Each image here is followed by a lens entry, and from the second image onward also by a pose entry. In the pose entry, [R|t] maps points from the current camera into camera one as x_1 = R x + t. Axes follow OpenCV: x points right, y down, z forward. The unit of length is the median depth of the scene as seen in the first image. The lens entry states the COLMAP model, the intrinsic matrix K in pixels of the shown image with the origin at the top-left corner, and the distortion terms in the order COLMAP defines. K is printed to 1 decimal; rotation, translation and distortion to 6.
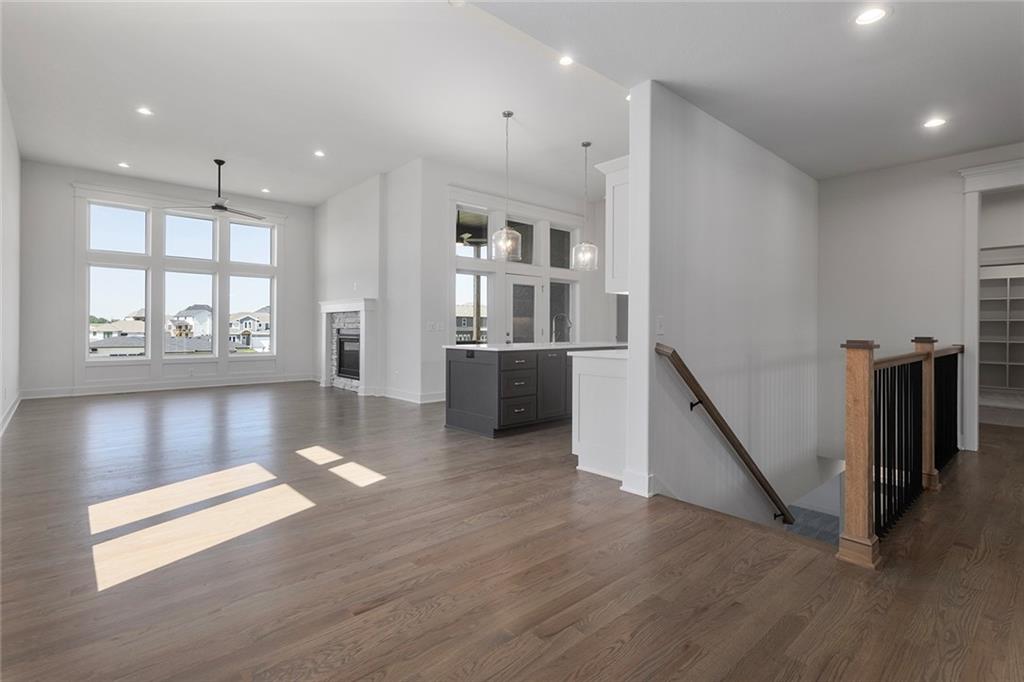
lens RADIAL K [[487.9, 0, 516.9], [0, 487.9, 336.0], [0, 0, 1]] dist [0.002974, 0.001535]
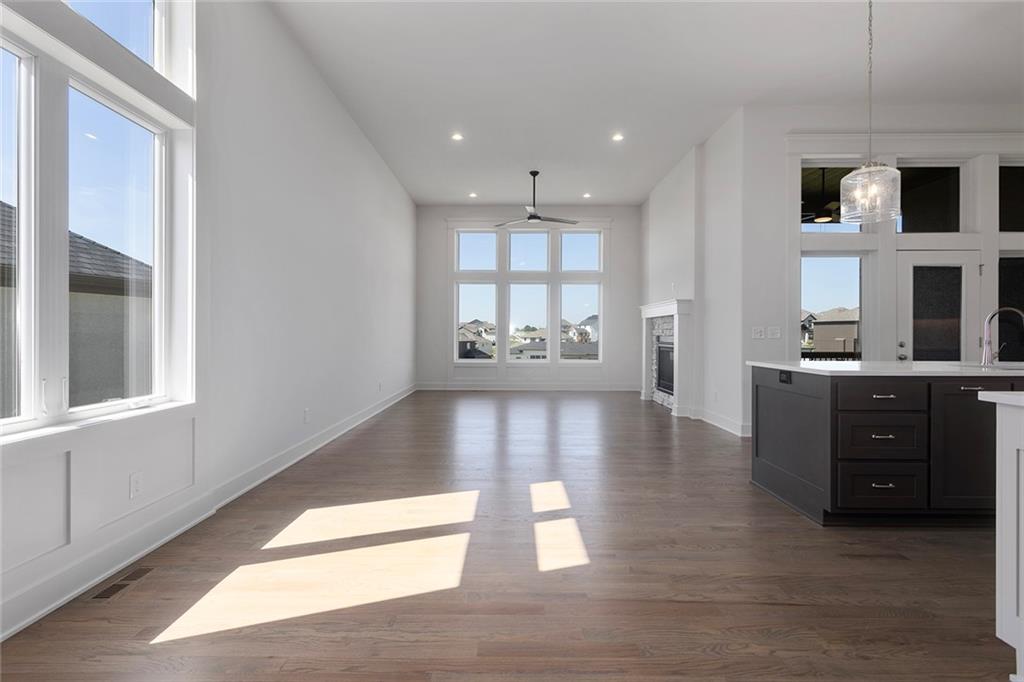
lens RADIAL K [[487.9, 0, 507.3], [0, 487.9, 337.4], [0, 0, 1]] dist [0.002974, 0.001535]
pose [[0.732881, 0.004648, -0.680341, 0.041414], [-0.012741, 0.999895, -0.006894, -0.002985], [0.680238, 0.013721, 0.732863, 0.184419]]
